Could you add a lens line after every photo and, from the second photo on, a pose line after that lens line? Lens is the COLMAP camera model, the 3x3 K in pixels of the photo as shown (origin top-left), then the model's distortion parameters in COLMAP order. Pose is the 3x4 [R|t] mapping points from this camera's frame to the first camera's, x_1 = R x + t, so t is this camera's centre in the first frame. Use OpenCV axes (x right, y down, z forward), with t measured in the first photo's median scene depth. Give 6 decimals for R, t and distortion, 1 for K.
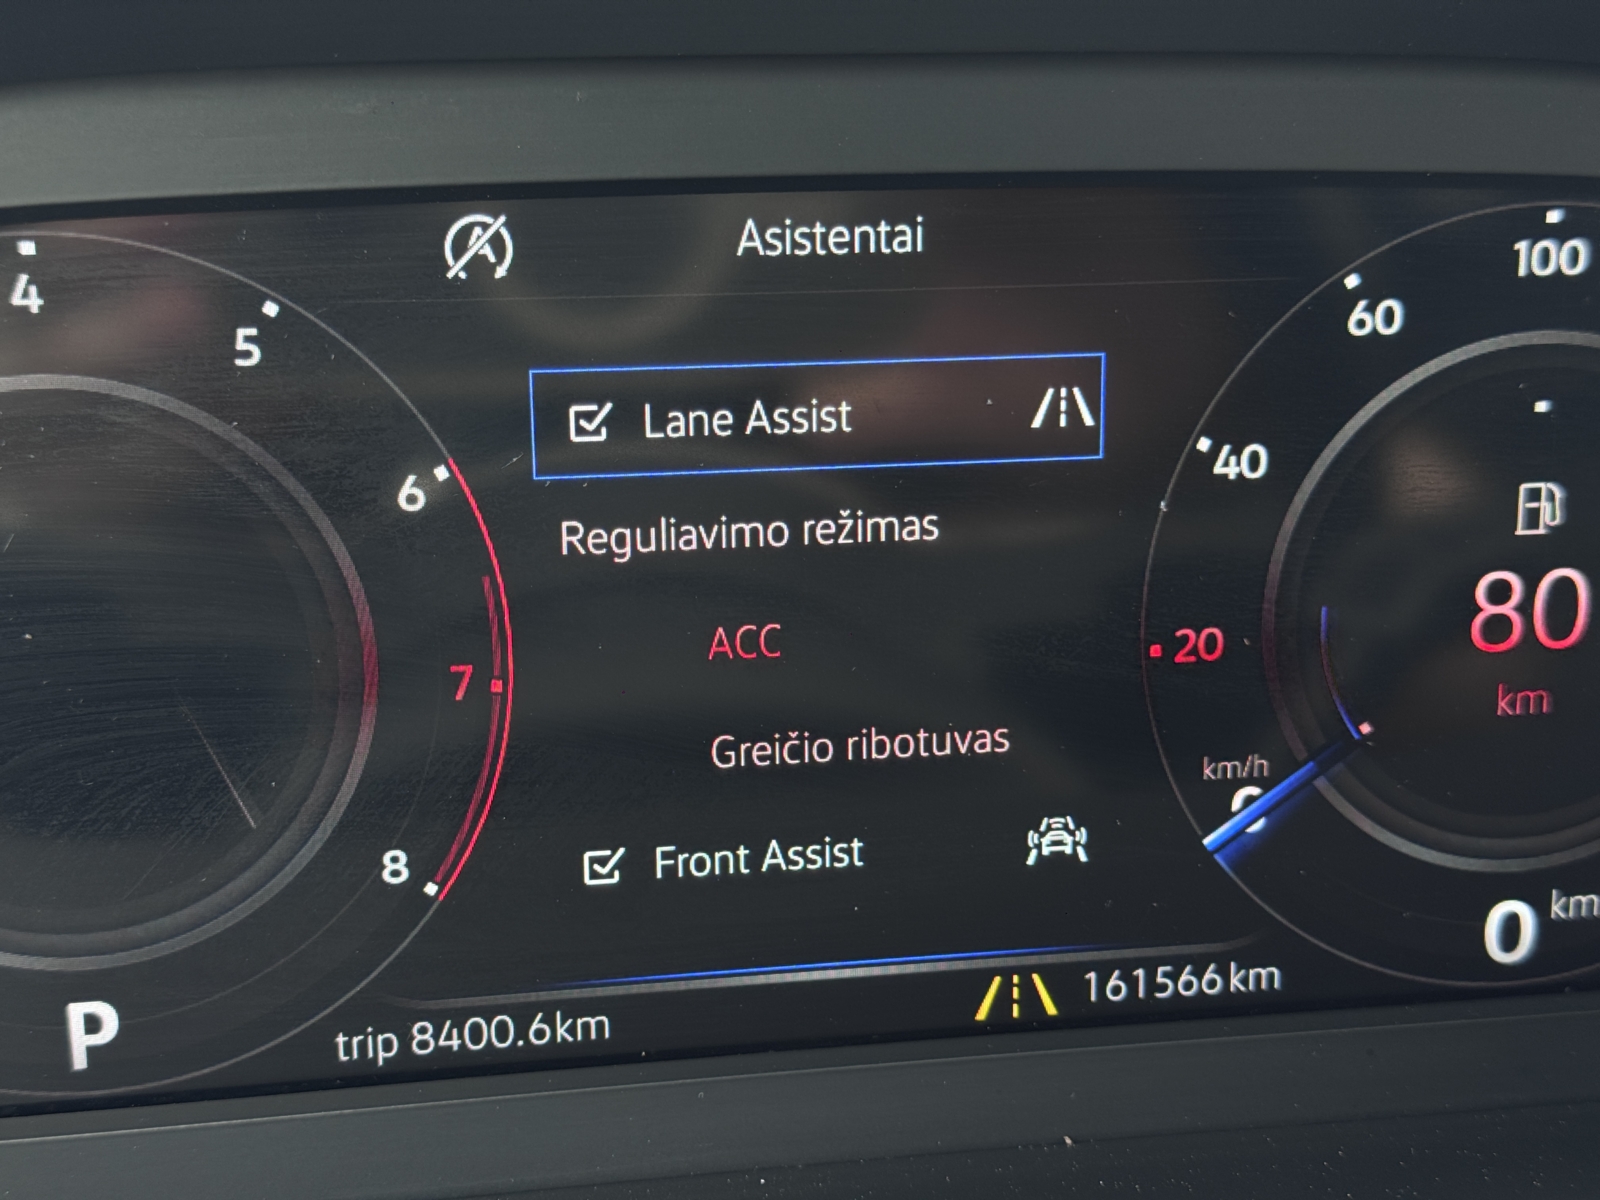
lens RADIAL K [[2215.8, 0, 800.7], [0, 2215.8, 599.6], [0, 0, 1]] dist [0.058296, 0.000000]
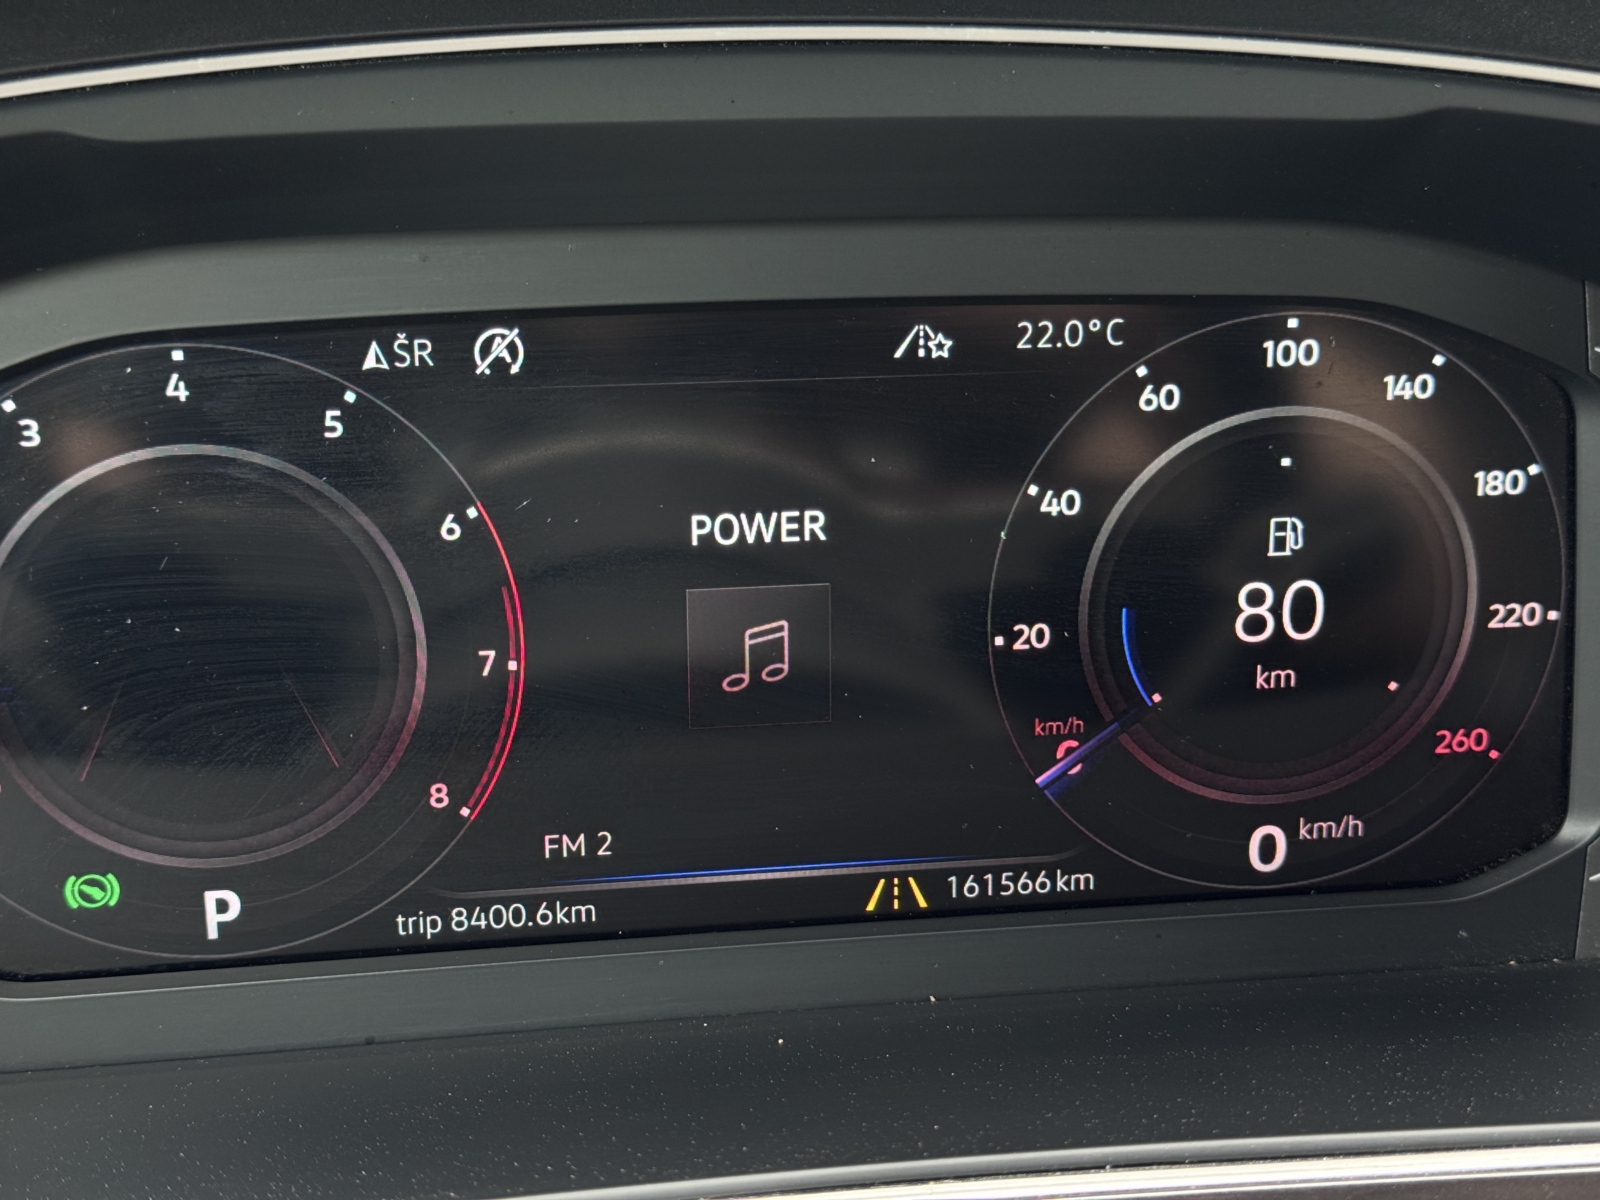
lens RADIAL K [[2215.8, 0, 791.8], [0, 2215.8, 607.0], [0, 0, 1]] dist [0.058296, 0.000000]
pose [[0.999783, 0.006380, -0.019834, 0.061863], [-0.005518, 0.999051, 0.043207, -0.056470], [0.020091, -0.043088, 0.998869, -0.360721]]
